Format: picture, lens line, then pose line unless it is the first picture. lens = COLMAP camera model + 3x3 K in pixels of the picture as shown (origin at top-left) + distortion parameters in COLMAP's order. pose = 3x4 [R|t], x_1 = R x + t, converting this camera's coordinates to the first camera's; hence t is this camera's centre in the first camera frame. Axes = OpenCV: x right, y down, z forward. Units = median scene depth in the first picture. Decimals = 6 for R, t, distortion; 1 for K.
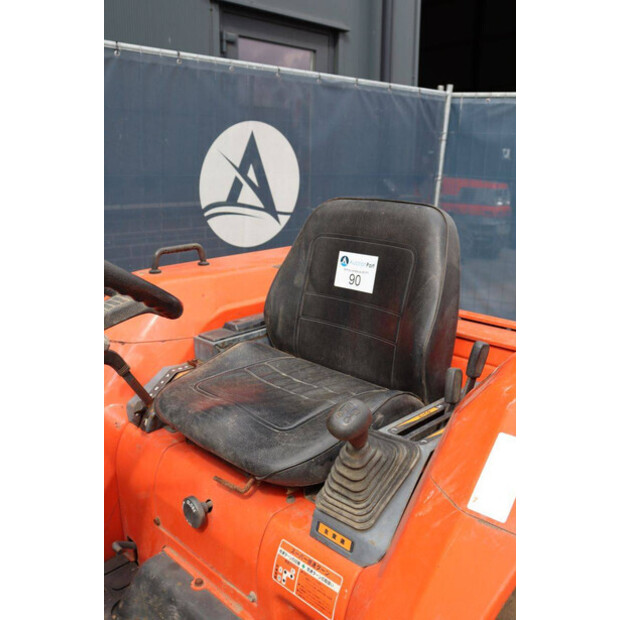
lens RADIAL K [[588.5, 0, 312.7], [0, 588.5, 320.4], [0, 0, 1]] dist [-0.081656, 0.013512]
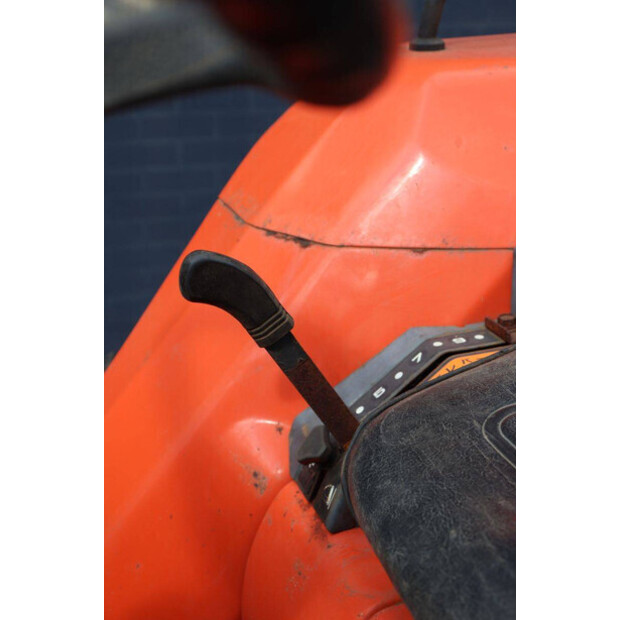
lens RADIAL K [[837.4, 0, 310.0], [0, 837.4, 310.0], [0, 0, 1]] dist [0.034542, 0.102365]
pose [[0.890021, 0.132182, -0.436337, -0.106958], [-0.085750, 0.988502, 0.124543, 0.016792], [0.447782, -0.073430, 0.891122, 0.586613]]
